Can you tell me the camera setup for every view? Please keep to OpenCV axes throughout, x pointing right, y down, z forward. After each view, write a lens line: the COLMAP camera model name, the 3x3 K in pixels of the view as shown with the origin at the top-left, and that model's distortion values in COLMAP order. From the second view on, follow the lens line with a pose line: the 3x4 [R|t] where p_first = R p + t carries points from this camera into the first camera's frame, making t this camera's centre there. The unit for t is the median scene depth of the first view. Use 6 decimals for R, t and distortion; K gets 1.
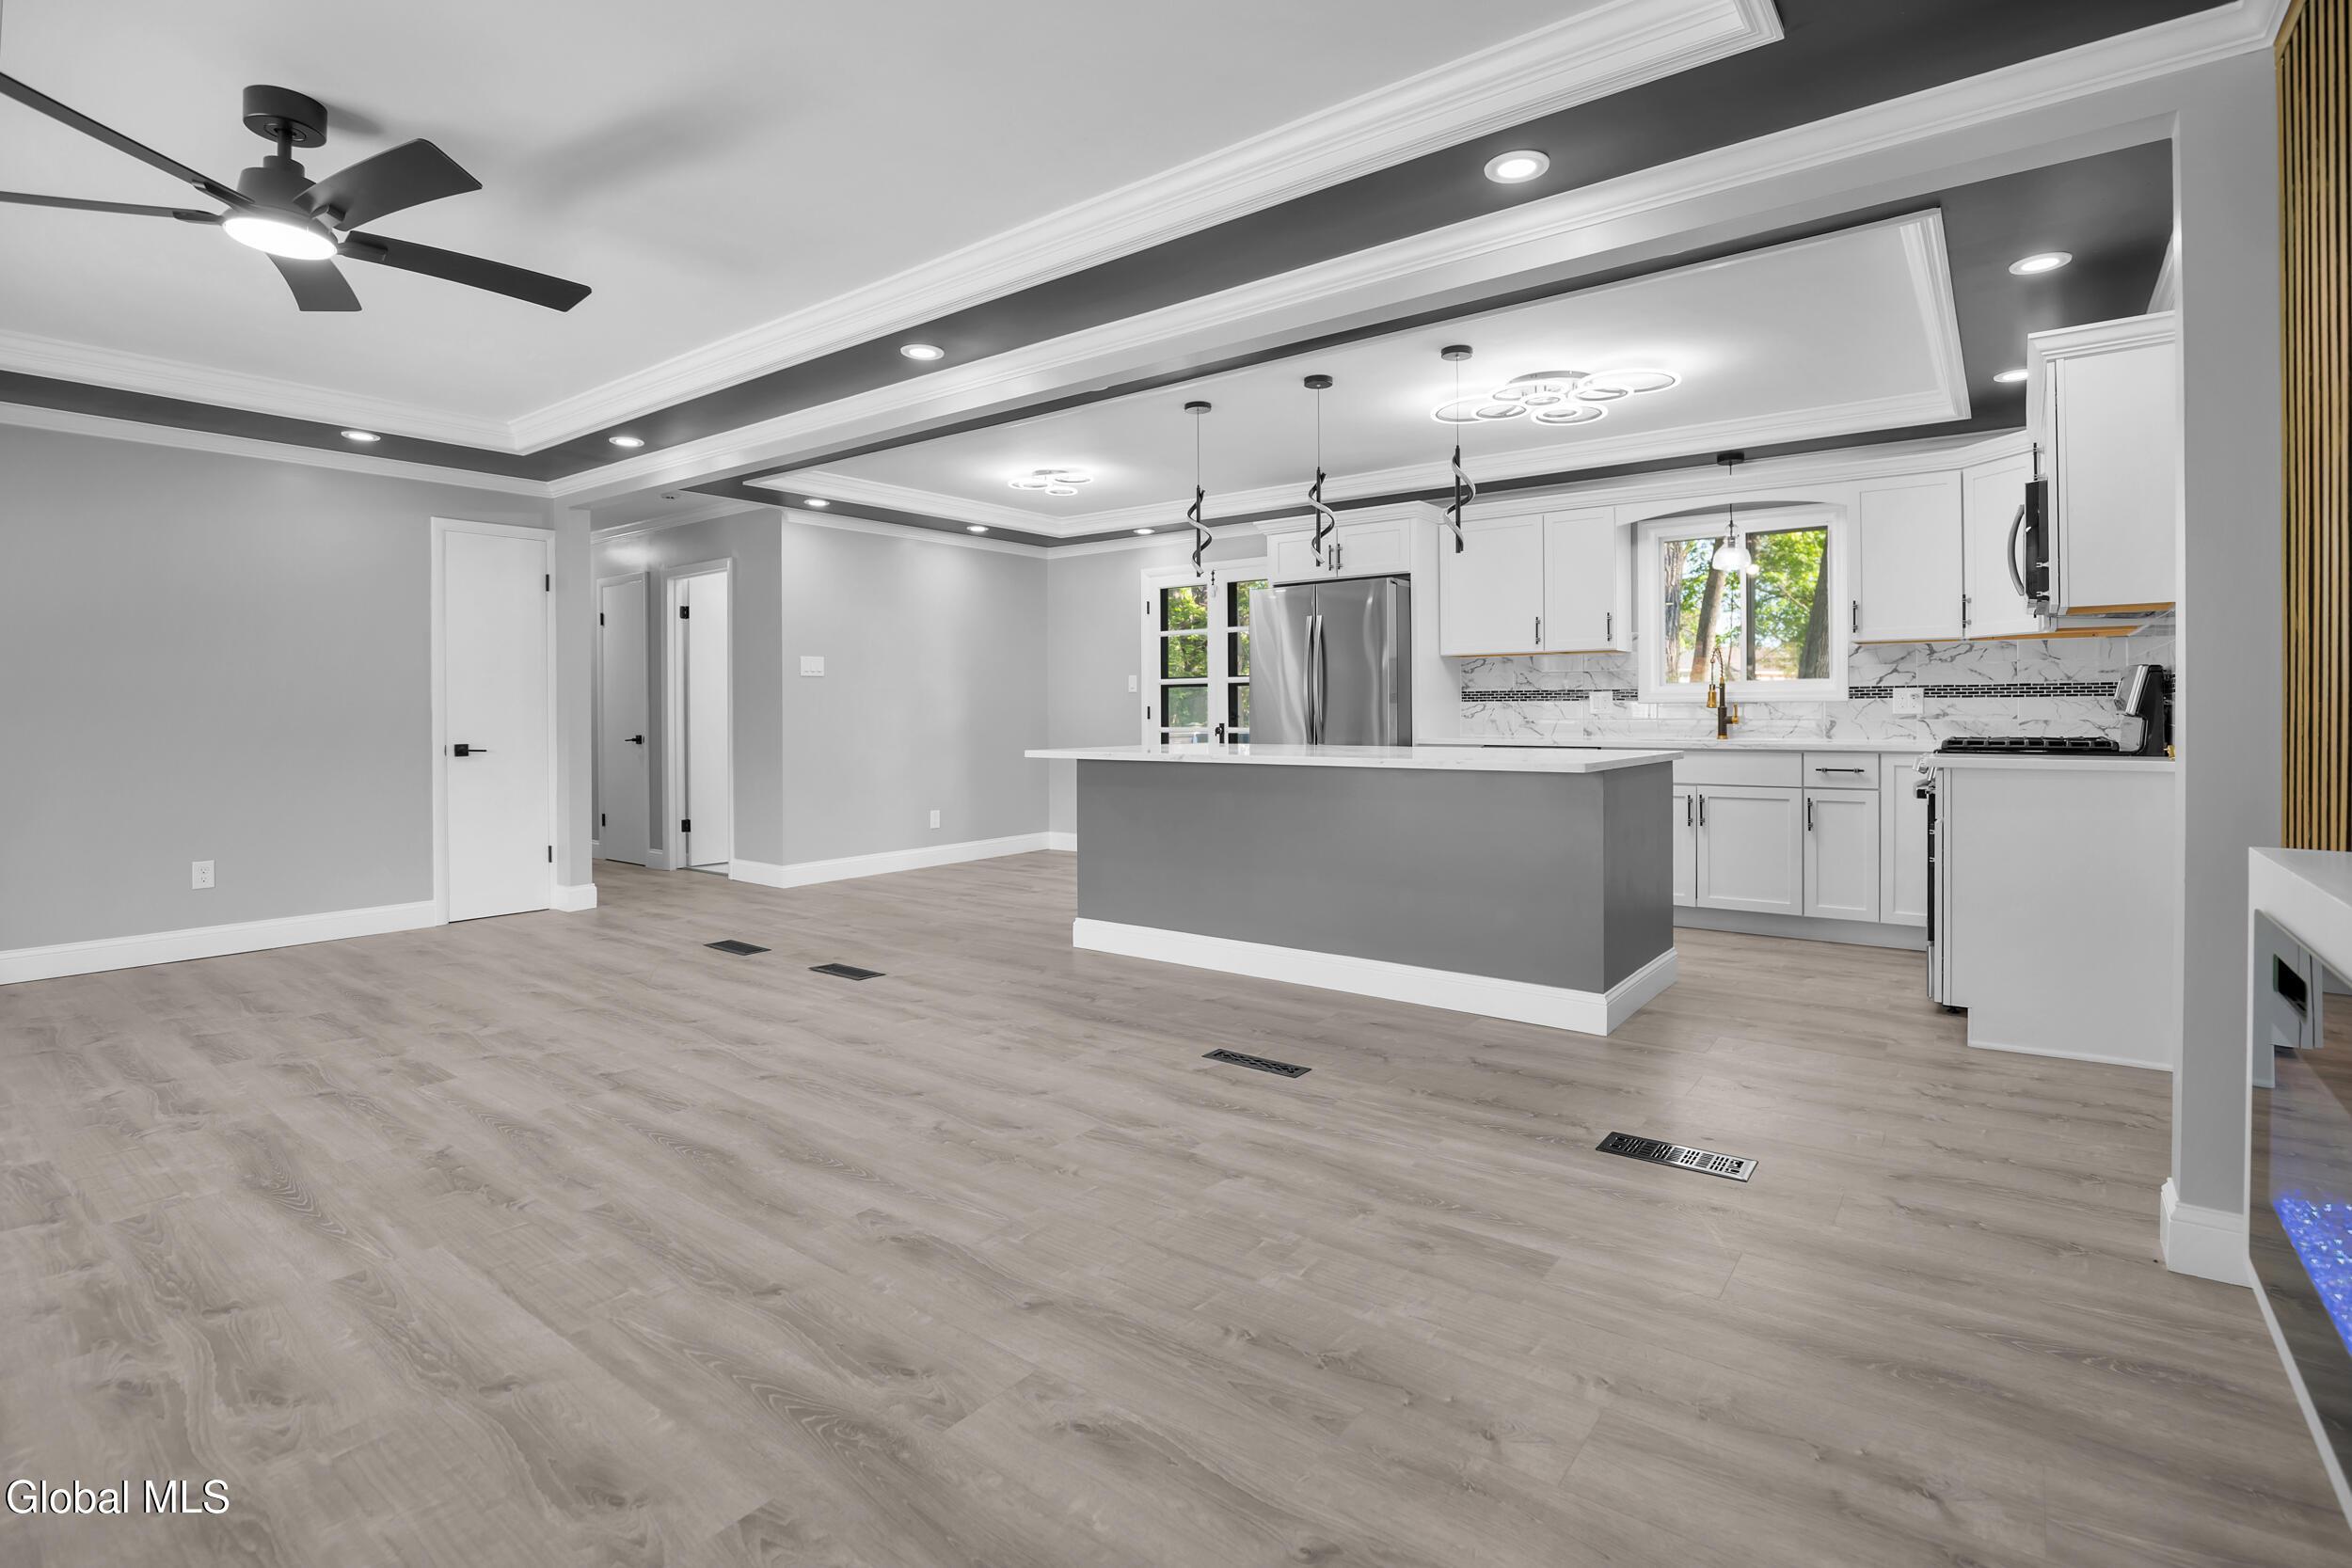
lens RADIAL K [[1141.2, 0, 1193.5], [0, 1141.2, 716.6], [0, 0, 1]] dist [-0.030836, -0.000298]
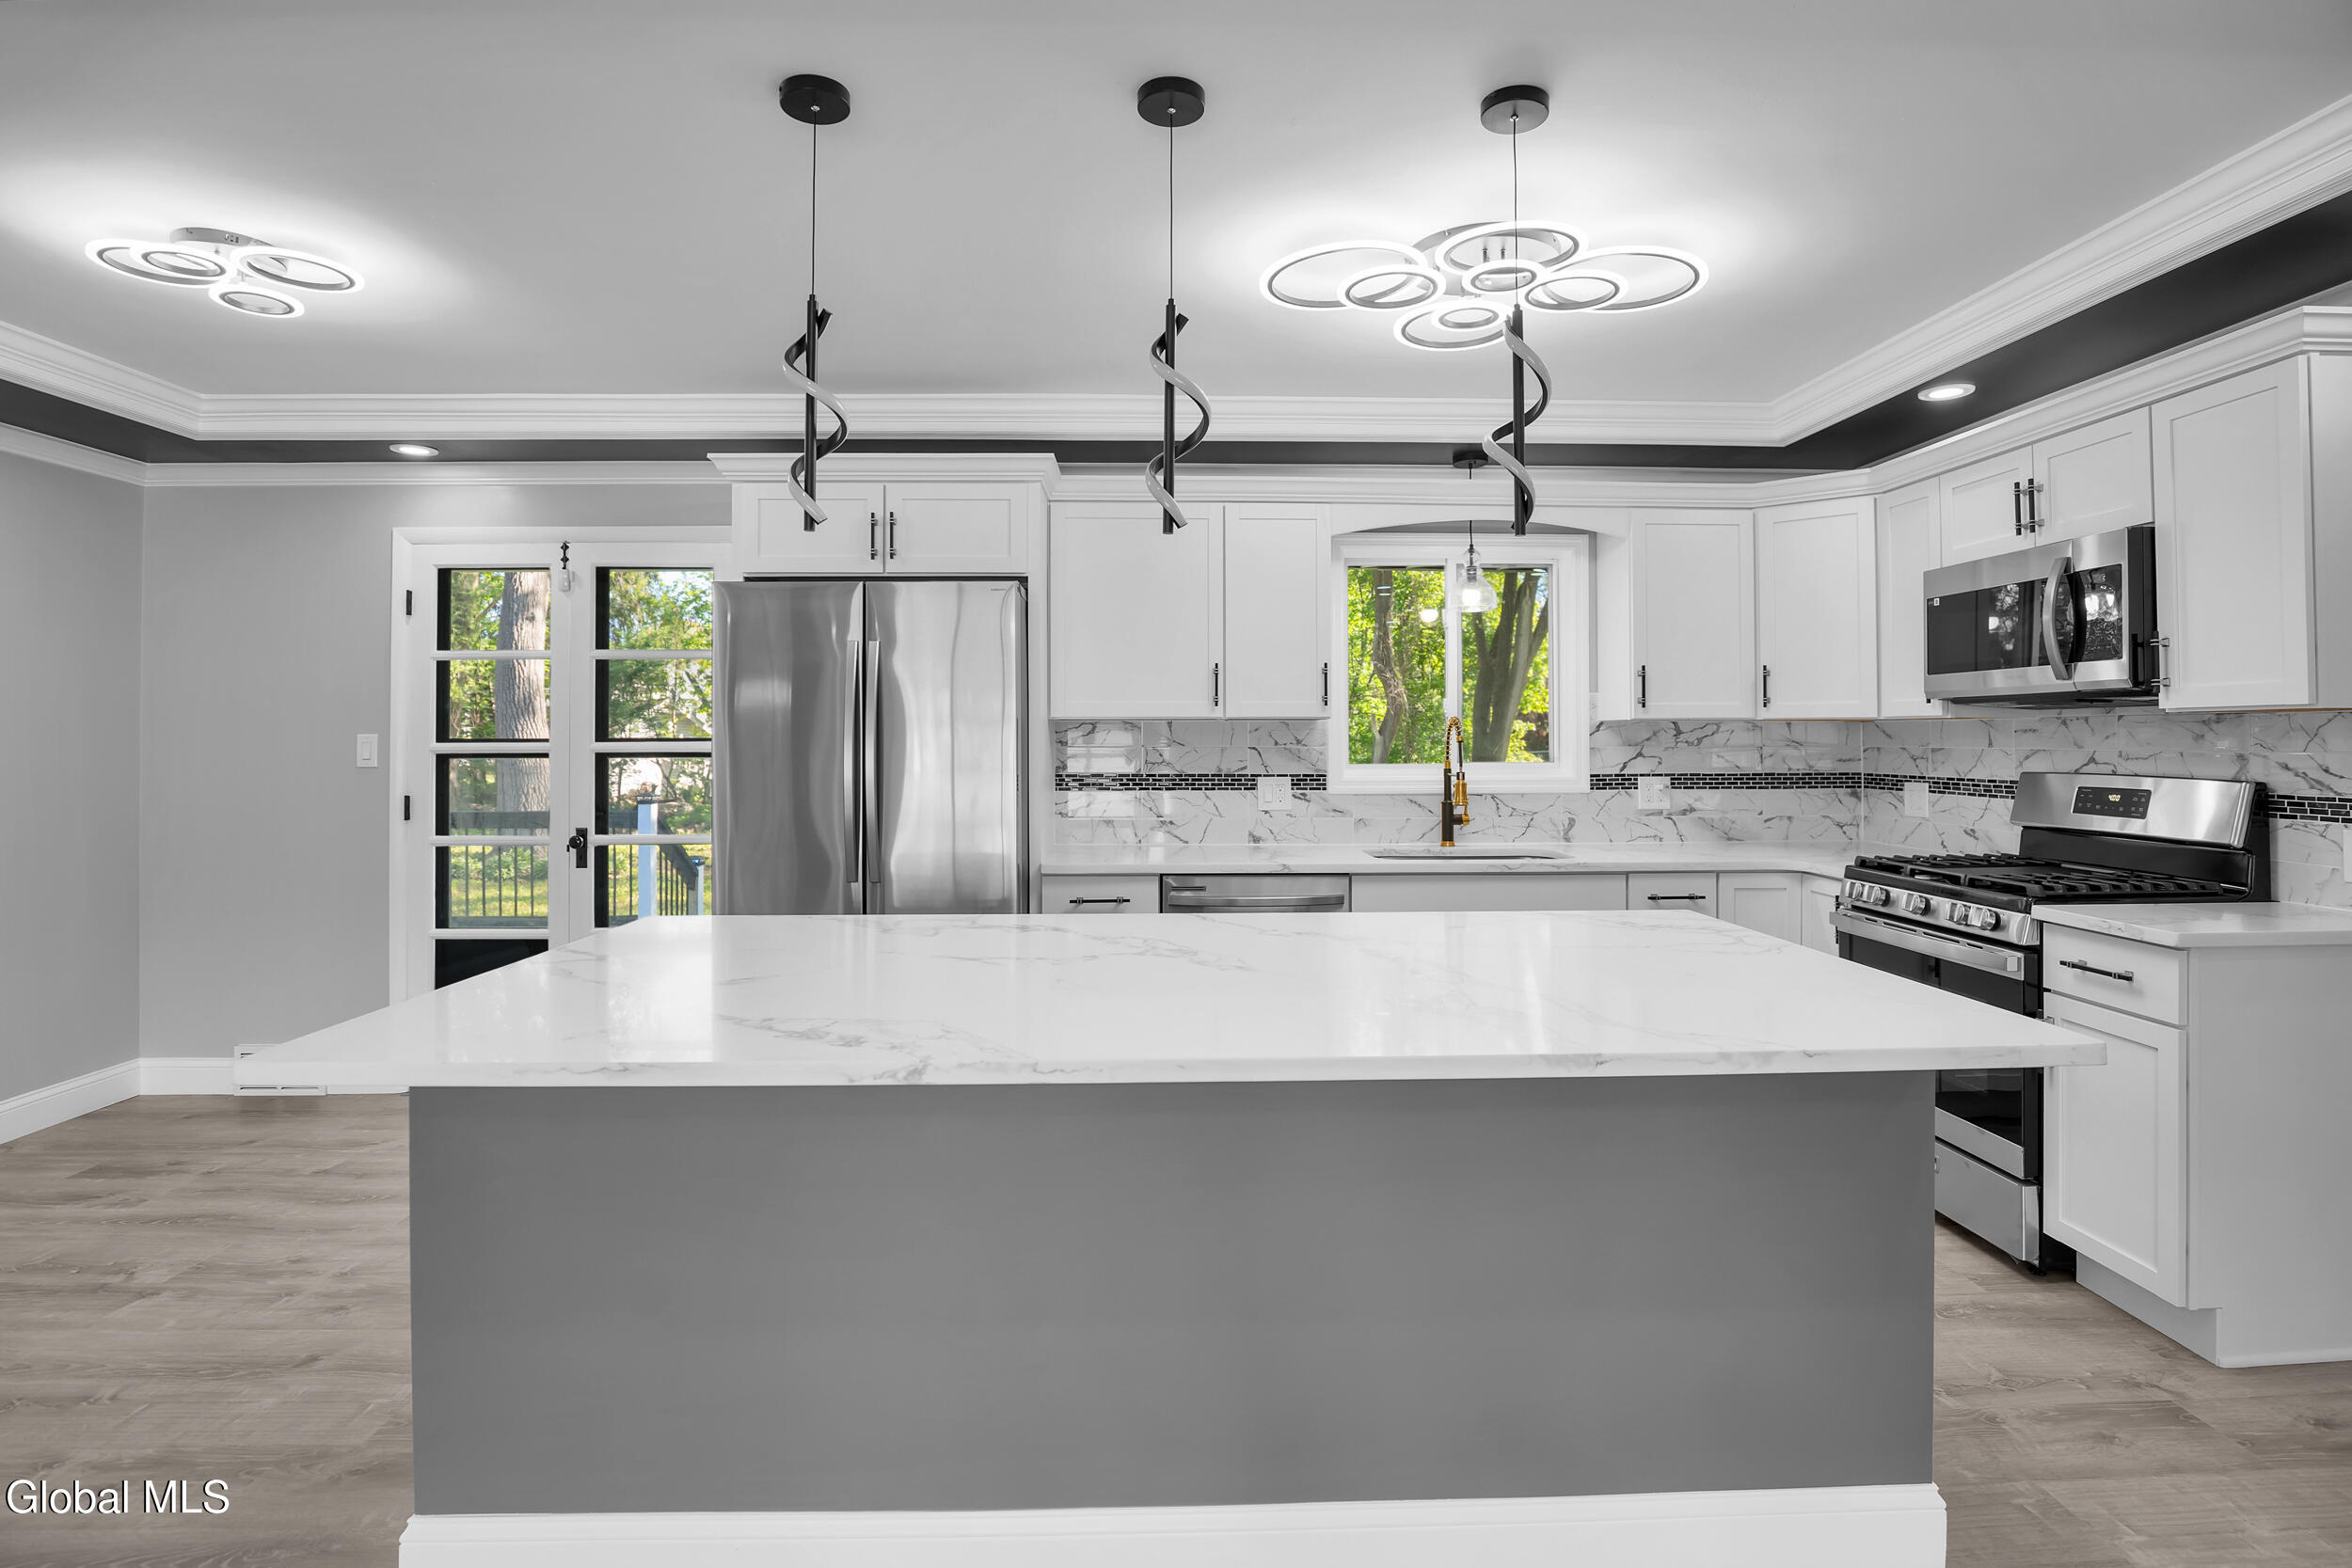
lens RADIAL K [[1141.2, 0, 1193.5], [0, 1141.2, 716.6], [0, 0, 1]] dist [-0.030836, -0.000298]
pose [[0.776737, 0.018519, 0.629552, -0.109421], [-0.000604, 0.999589, -0.028659, -0.039287], [-0.629824, 0.021880, 0.776429, 0.510388]]
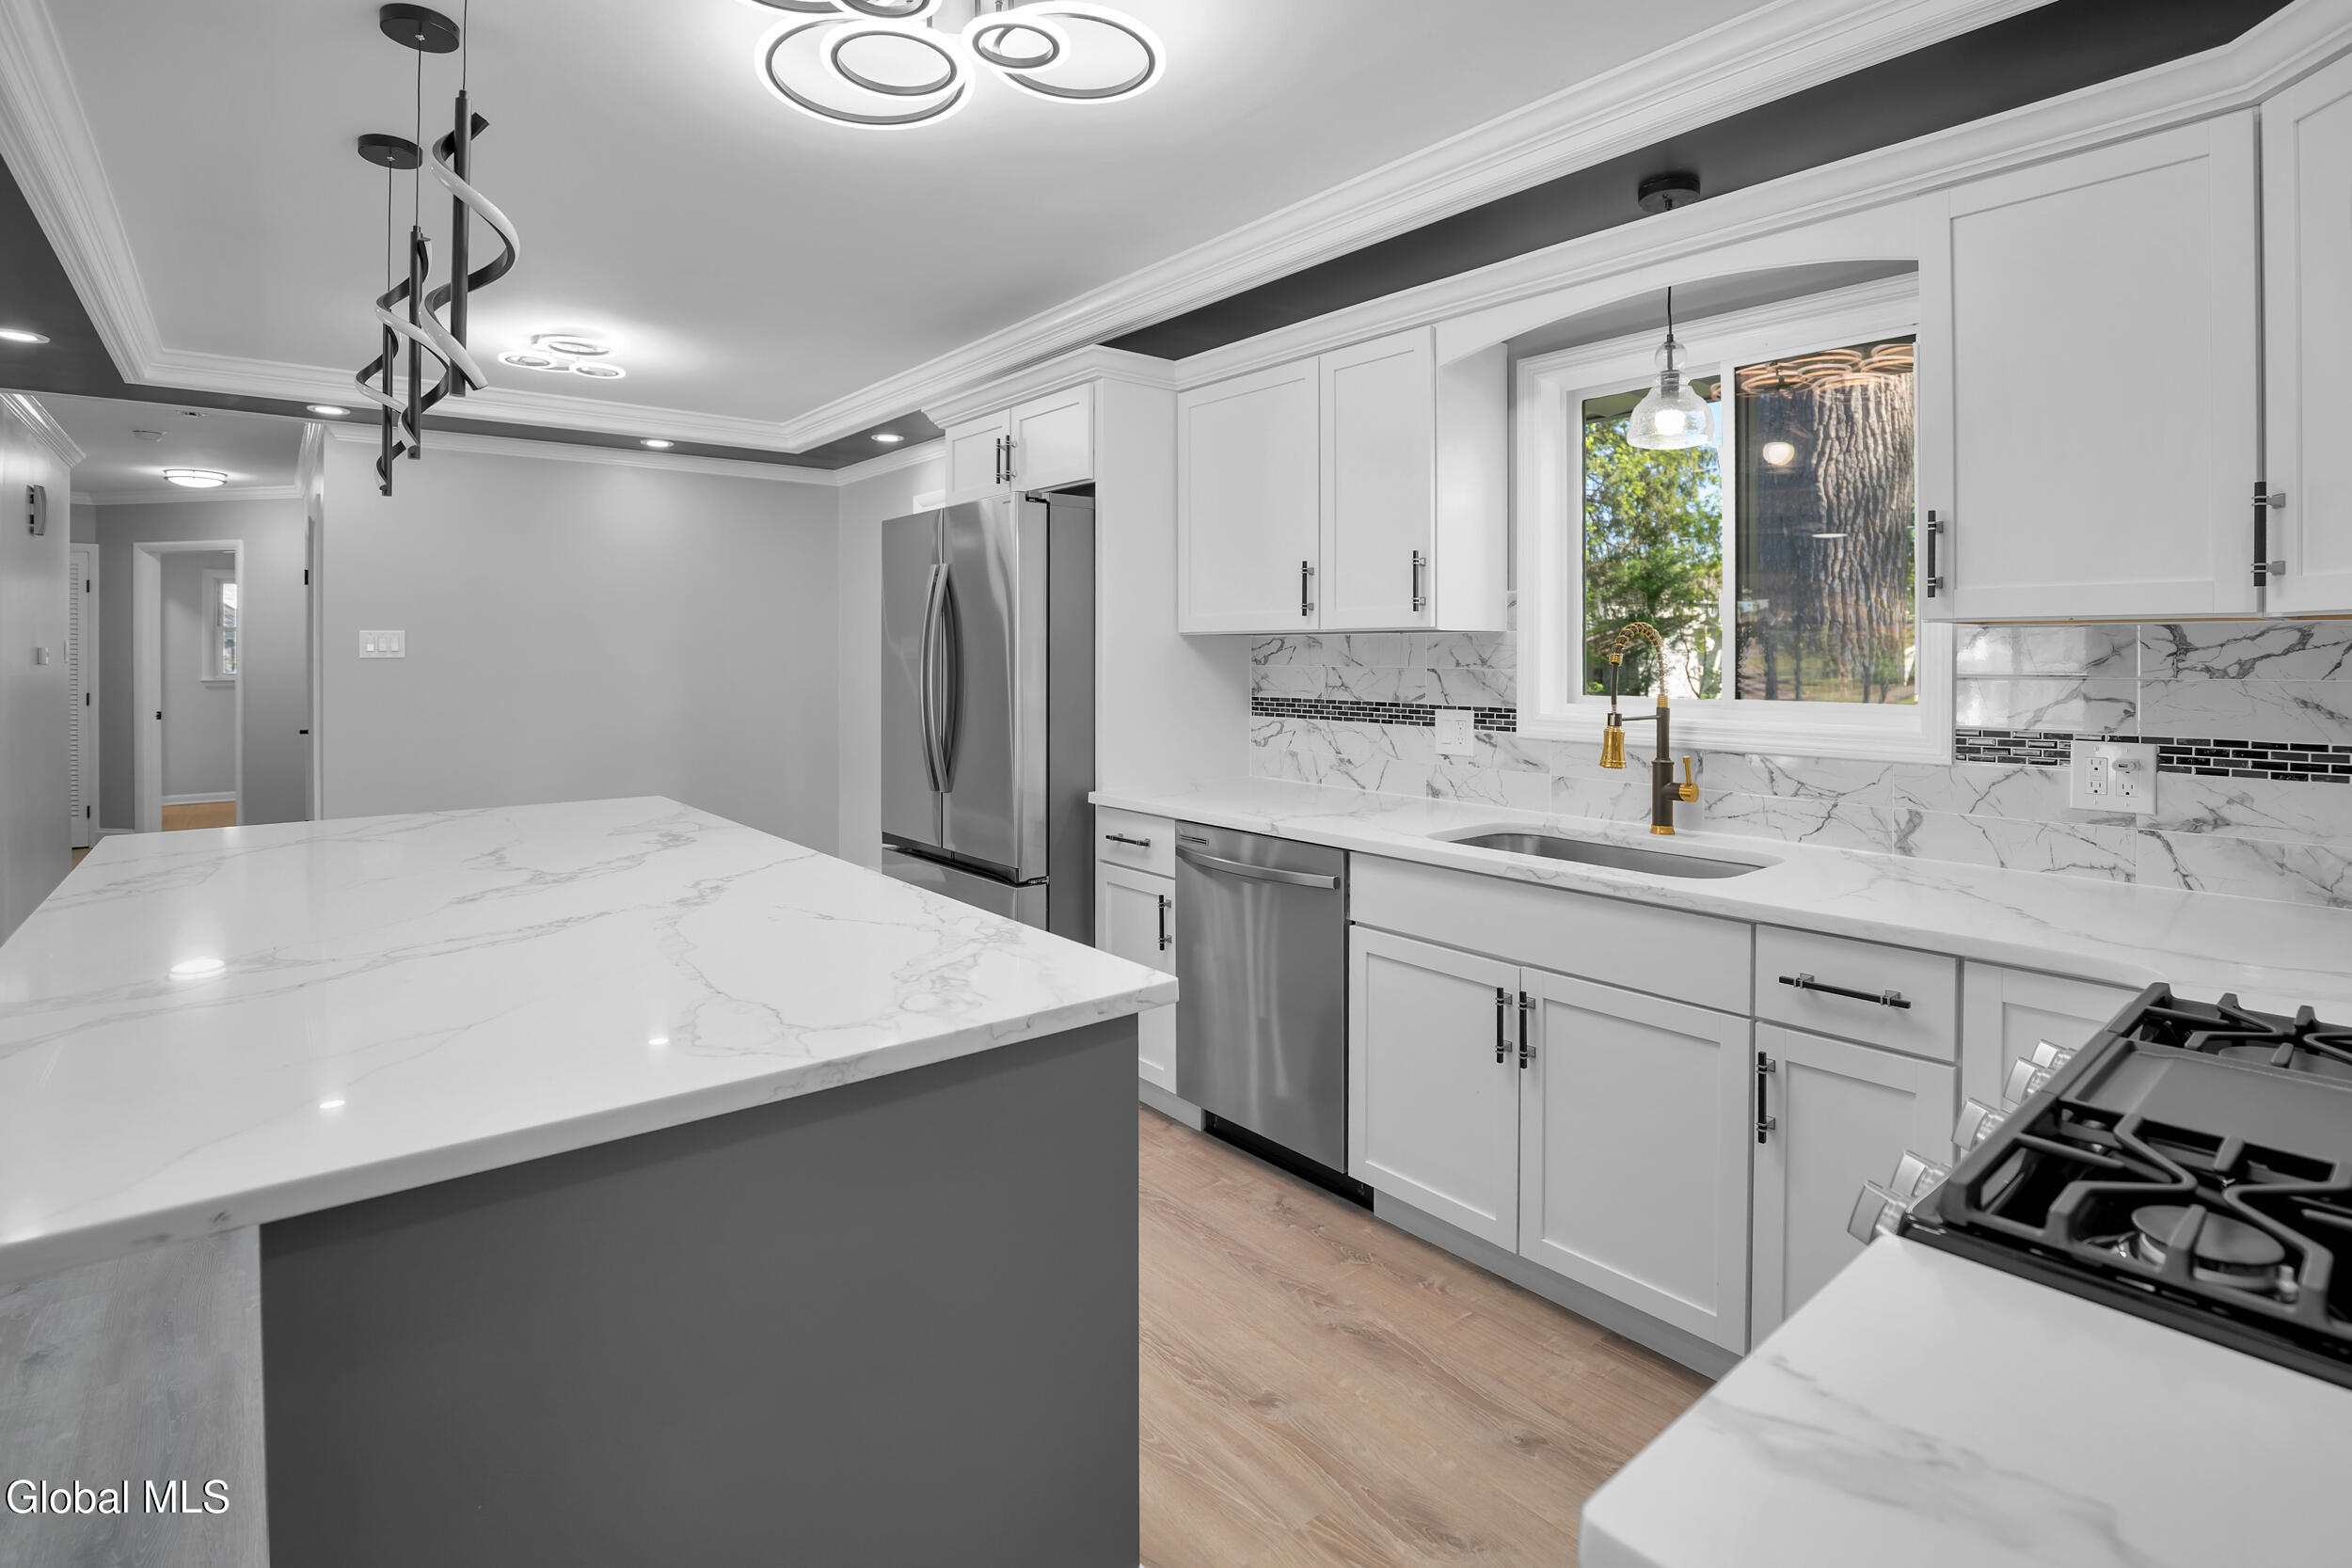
lens RADIAL K [[1137.6, 0, 1216.7], [0, 1137.6, 666.6], [0, 0, 1]] dist [-0.026382, 0.000105]
pose [[0.974283, 0.008409, -0.225170, 0.375522], [-0.006468, 0.999935, 0.009356, -0.045816], [0.225234, -0.007659, 0.974275, 0.501620]]
